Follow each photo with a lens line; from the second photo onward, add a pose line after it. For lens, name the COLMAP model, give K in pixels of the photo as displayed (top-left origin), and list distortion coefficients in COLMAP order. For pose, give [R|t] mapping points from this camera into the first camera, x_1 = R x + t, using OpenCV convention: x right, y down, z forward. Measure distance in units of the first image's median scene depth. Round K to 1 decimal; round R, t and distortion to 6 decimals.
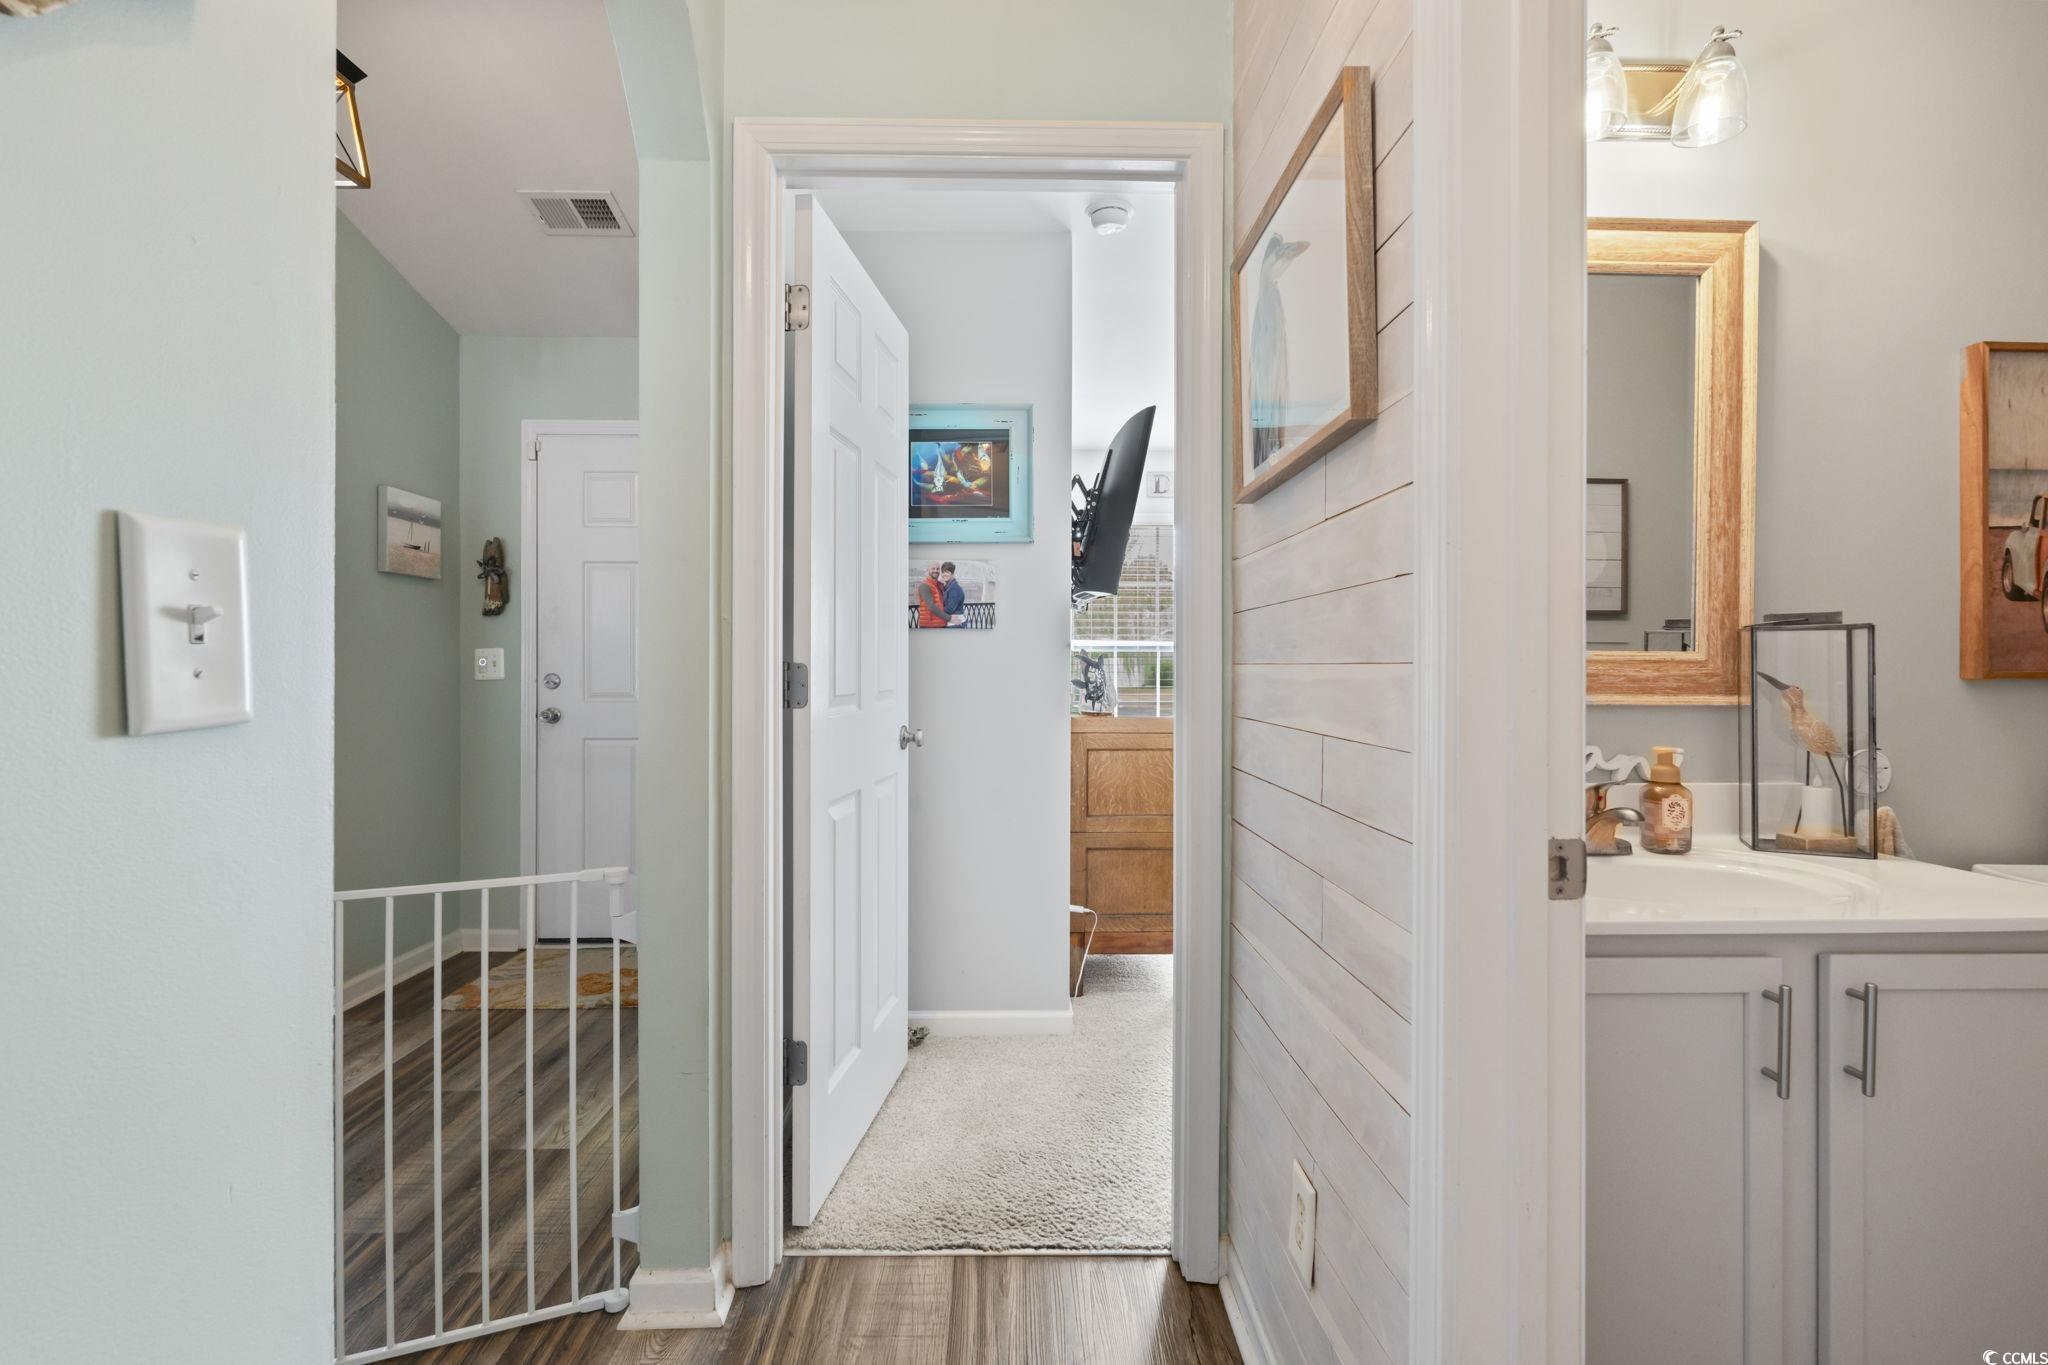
lens RADIAL K [[902.5, 0, 1011.8], [0, 902.5, 667.1], [0, 0, 1]] dist [-0.003800, -0.002057]
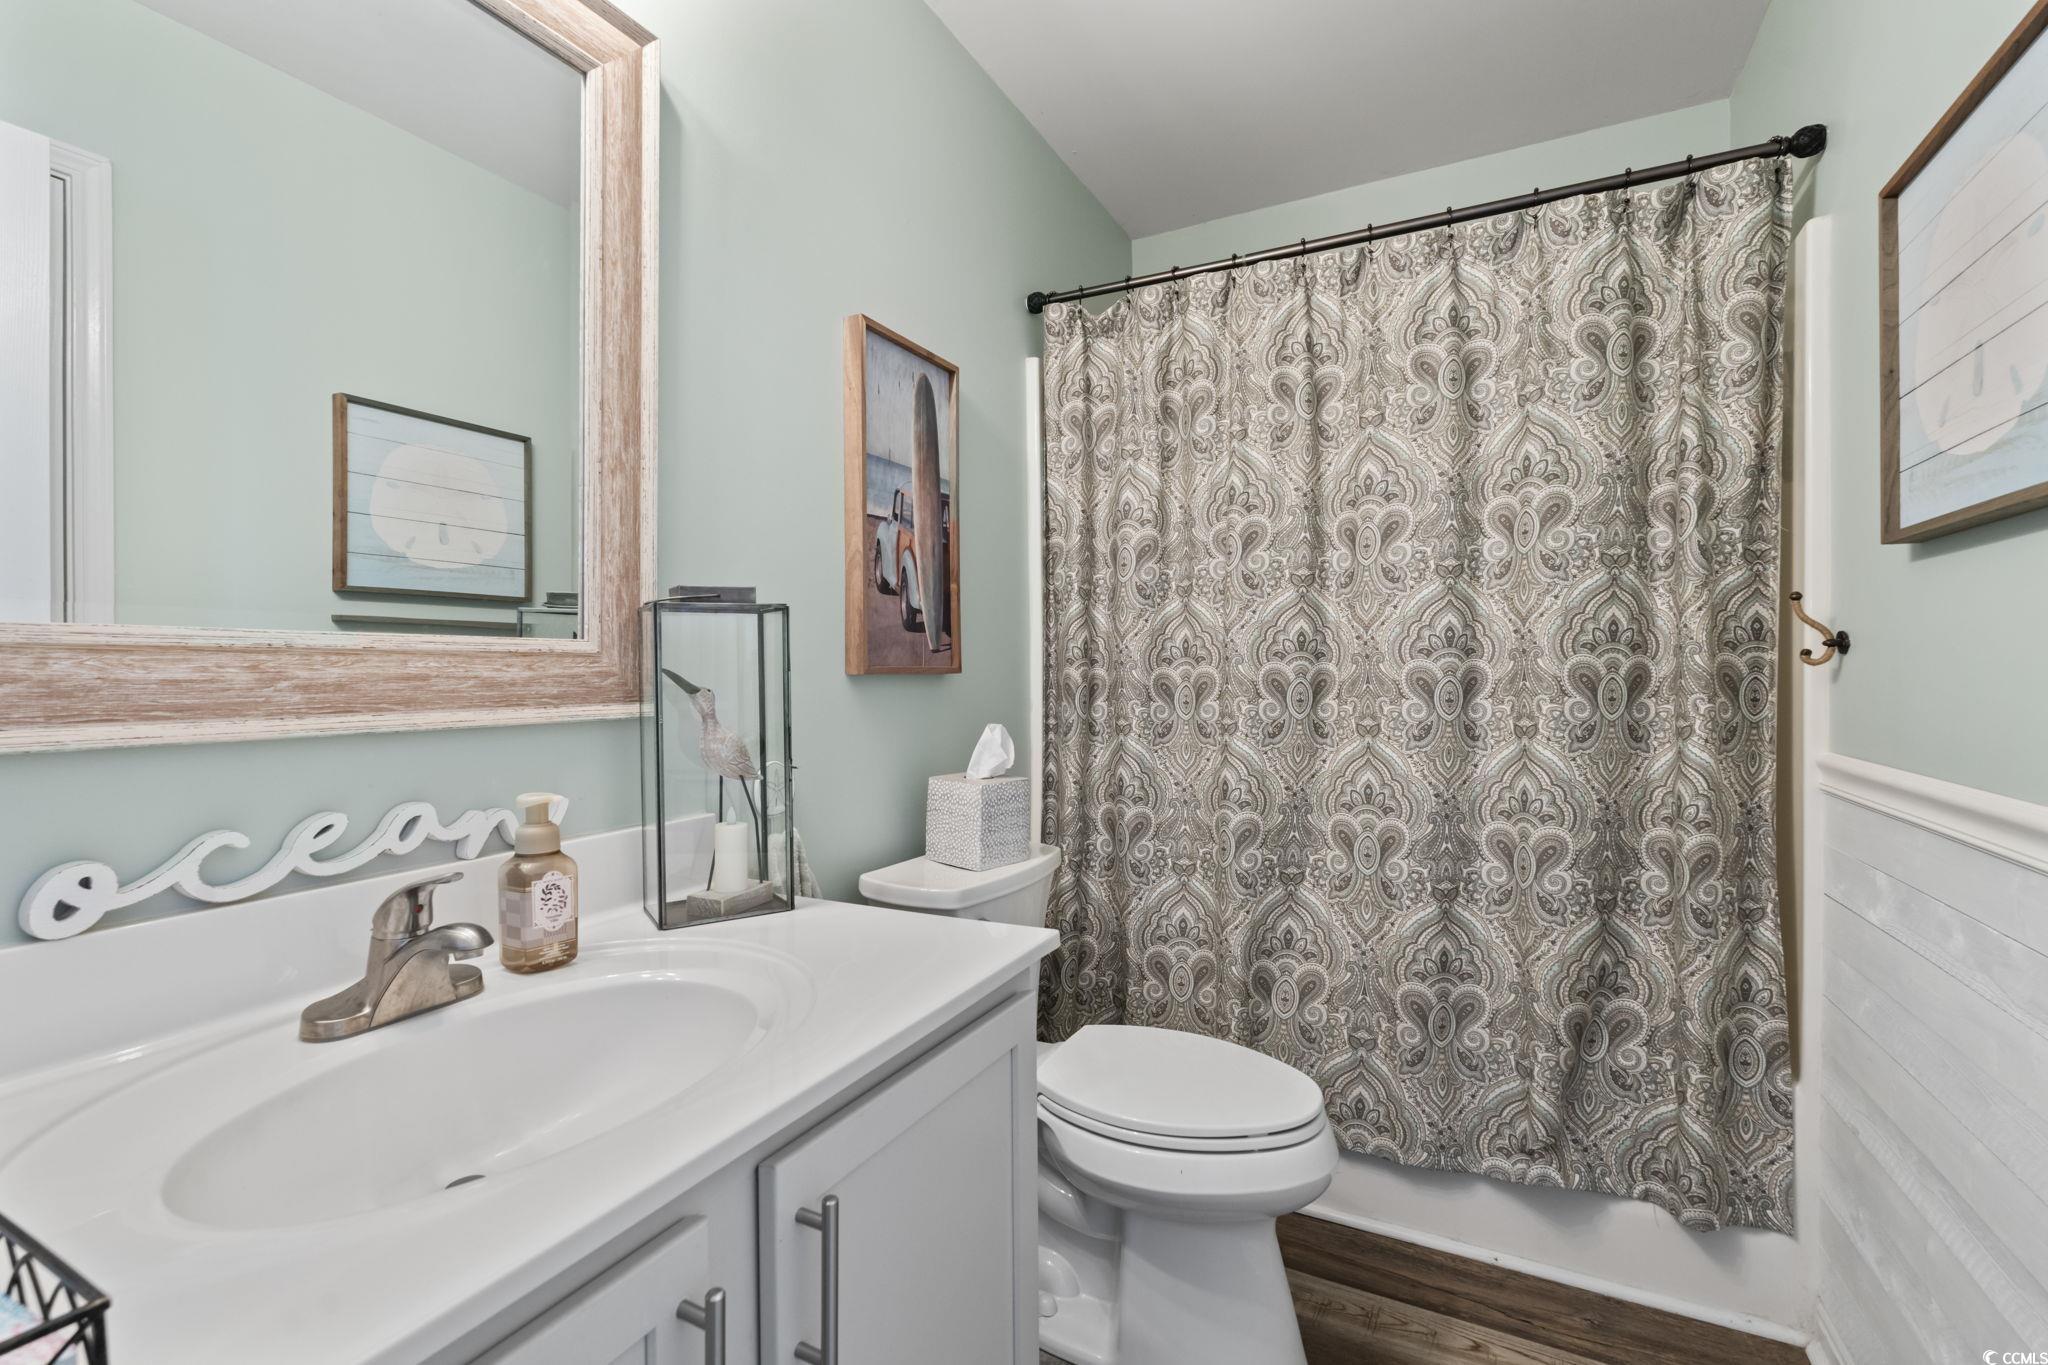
lens RADIAL K [[902.5, 0, 1018.5], [0, 902.5, 668.9], [0, 0, 1]] dist [-0.003800, -0.002057]
pose [[0.483175, -0.008939, 0.875478, 0.335530], [0.008463, 0.999949, 0.005540, 0.003570], [-0.875483, 0.004732, 0.483226, 0.402555]]
